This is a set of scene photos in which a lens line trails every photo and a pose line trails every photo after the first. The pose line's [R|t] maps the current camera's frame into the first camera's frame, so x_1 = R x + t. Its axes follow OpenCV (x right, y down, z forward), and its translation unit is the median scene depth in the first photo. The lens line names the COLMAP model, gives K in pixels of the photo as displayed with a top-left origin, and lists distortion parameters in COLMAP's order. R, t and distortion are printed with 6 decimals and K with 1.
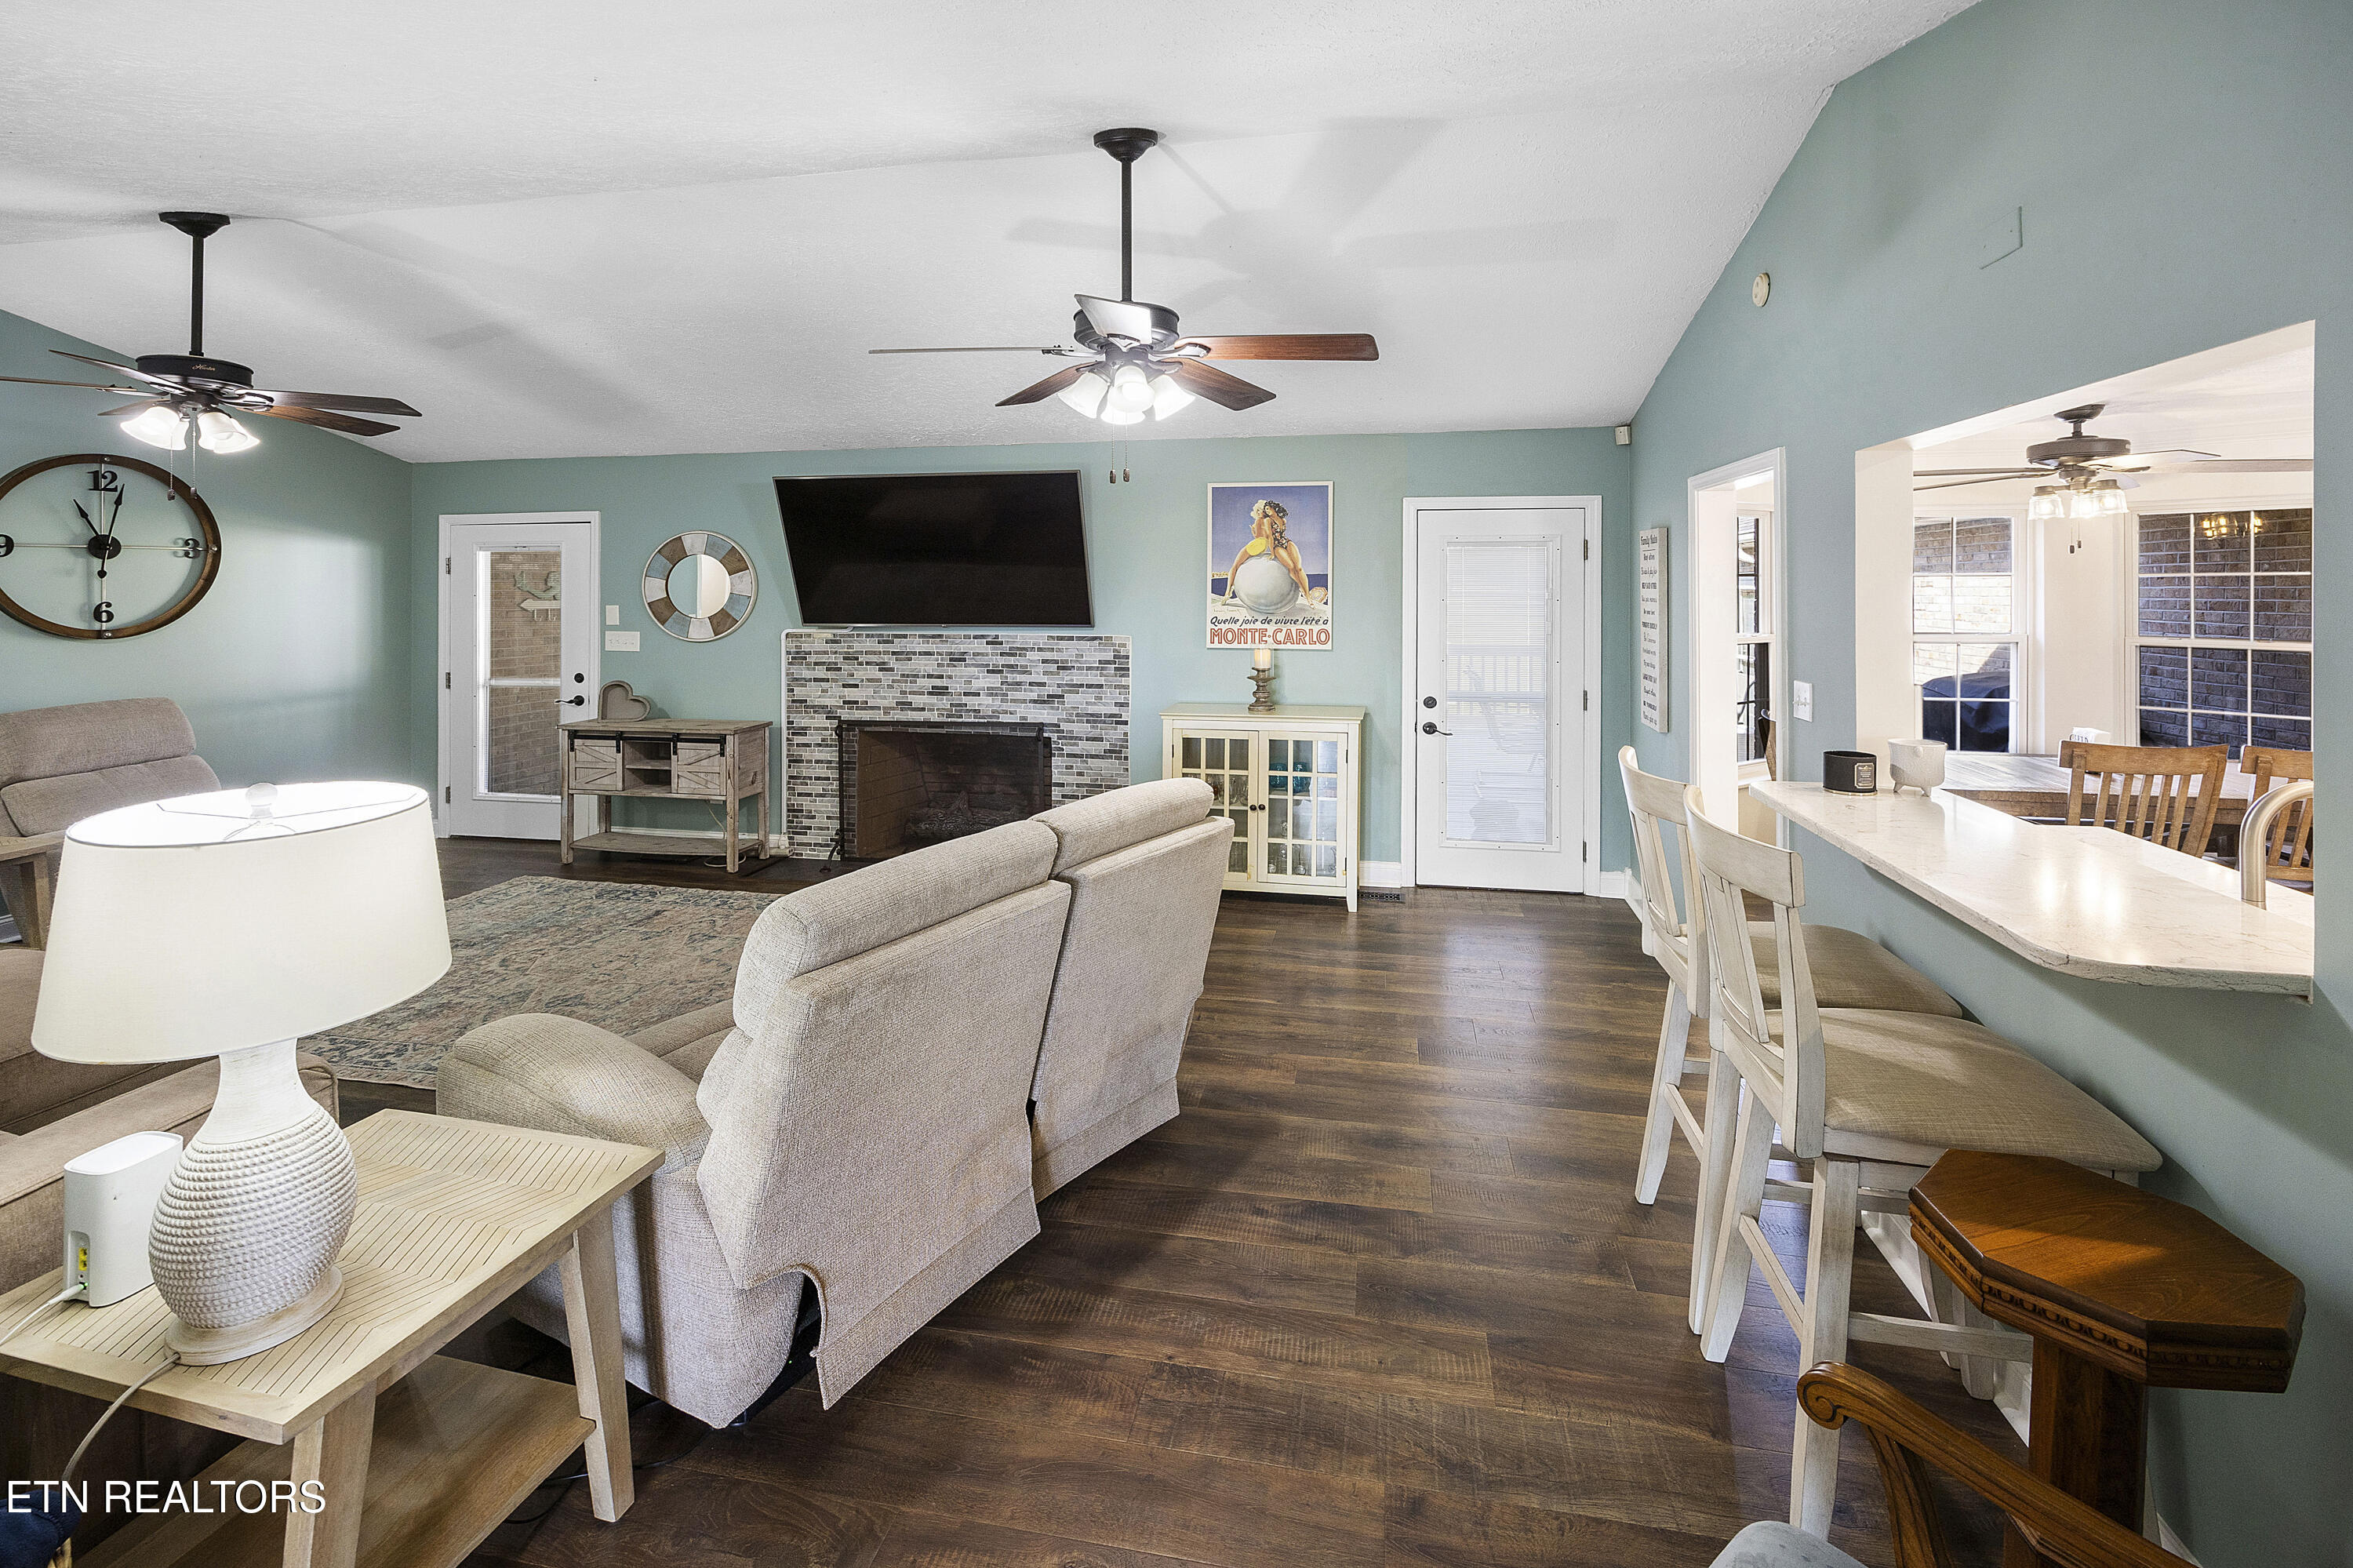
lens RADIAL K [[1048.5, 0, 1176.7], [0, 1048.5, 673.8], [0, 0, 1]] dist [-0.001828, -0.000158]
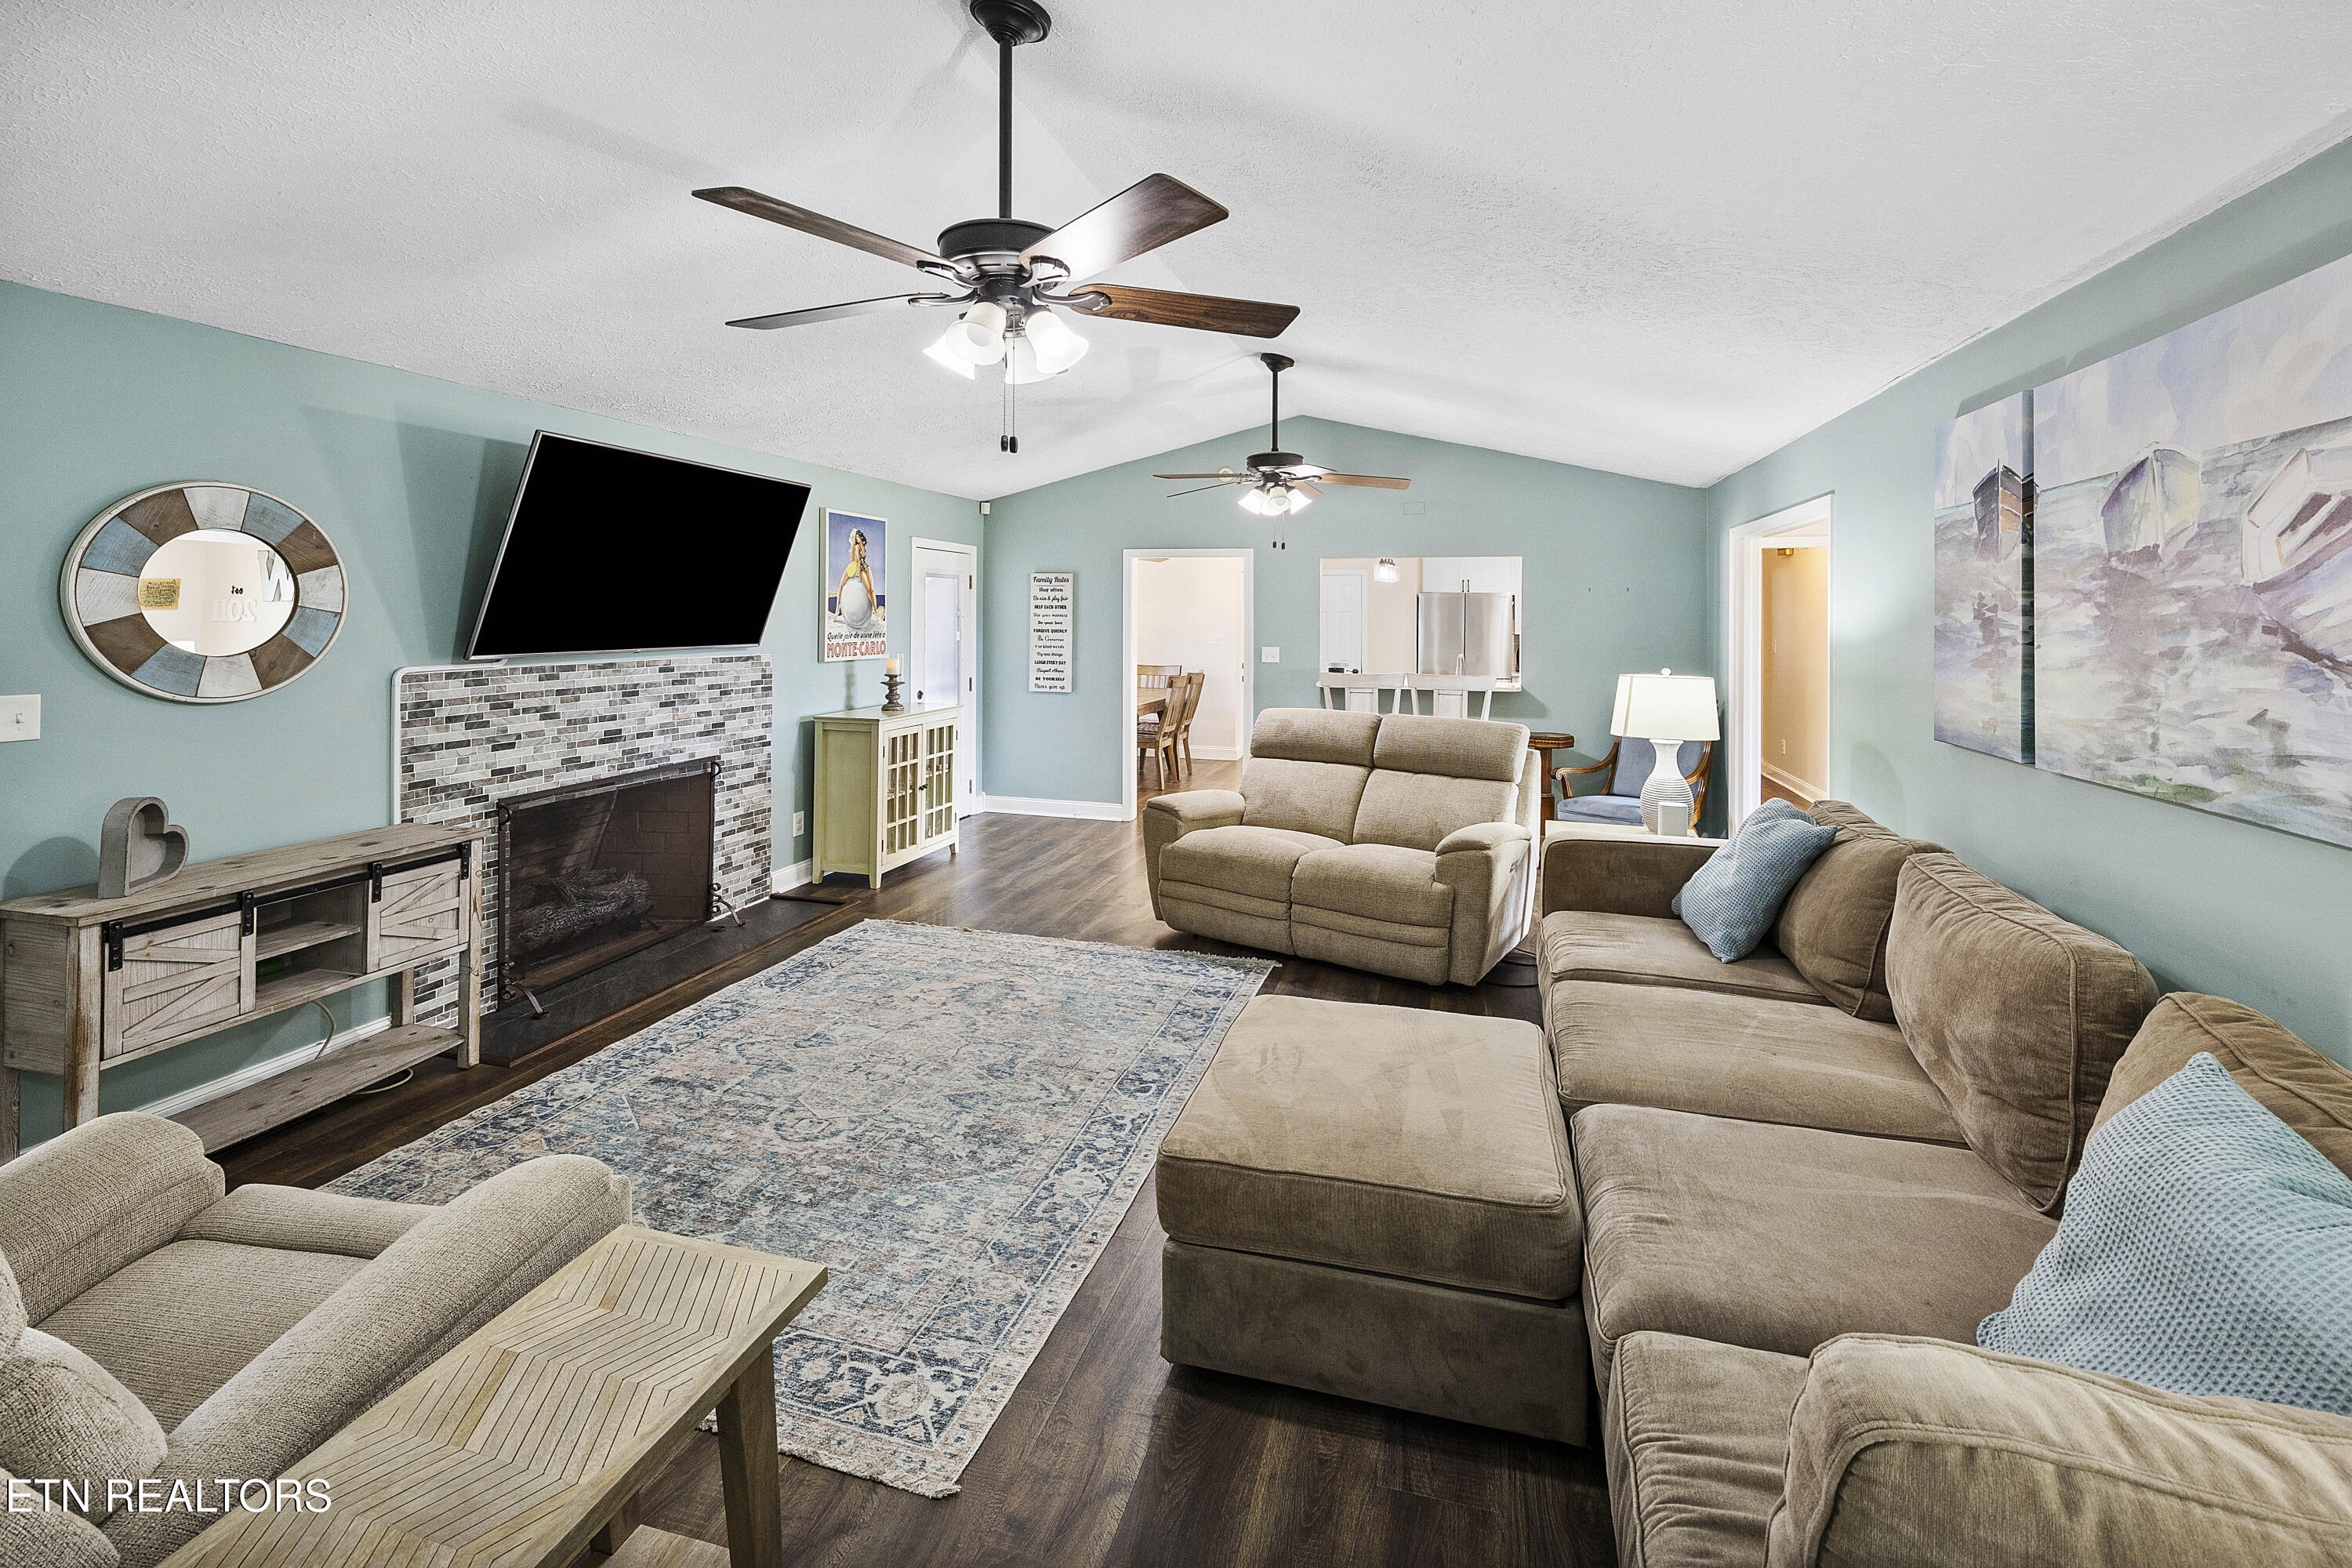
lens RADIAL K [[1063.7, 0, 1176.0], [0, 1063.7, 784.0], [0, 0, 1]] dist [0.000198, 0.000196]
pose [[0.073782, -0.155387, 0.985094, -1.009335], [0.077977, 0.985662, 0.149636, -0.035357], [-0.994221, 0.065774, 0.084841, 0.538811]]
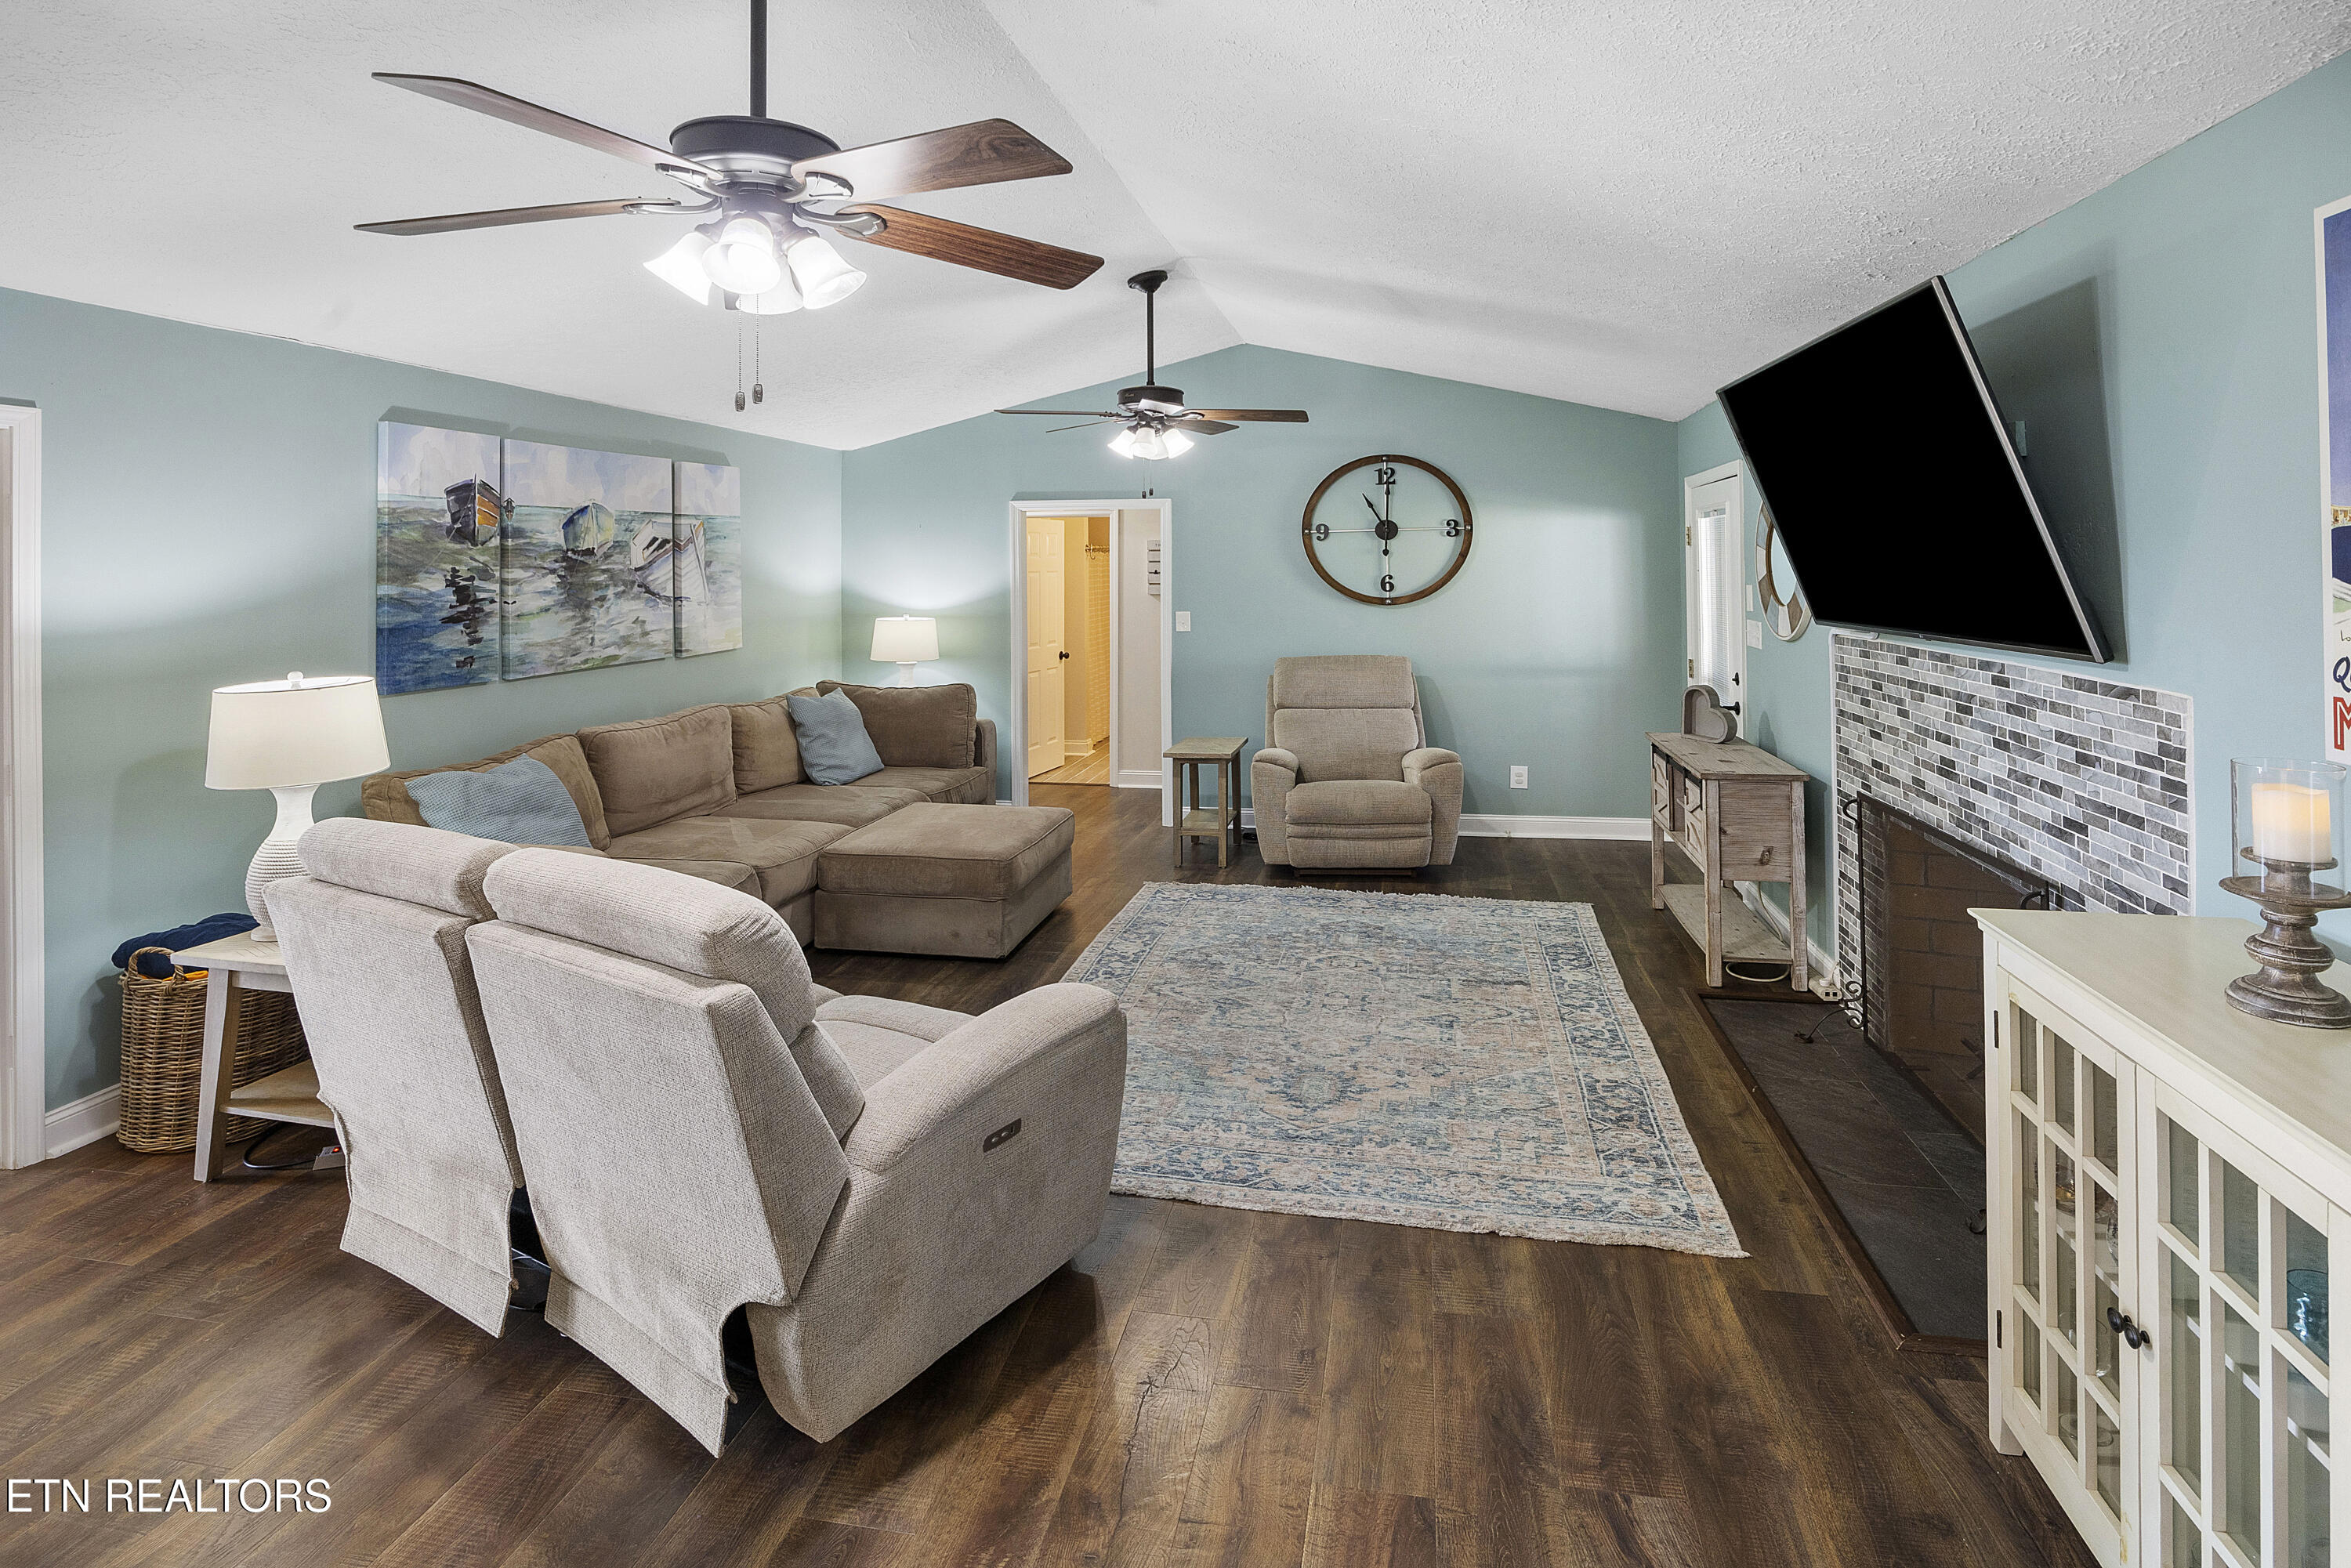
lens RADIAL K [[1232.1, 0, 1177.9], [0, 1232.1, 615.2], [0, 0, 1]] dist [0.000643, 0.000059]
pose [[0.005688, 0.040993, -0.999143, 0.359058], [-0.072414, 0.996553, 0.040475, -0.054532], [0.997358, 0.072122, 0.008637, 0.650738]]
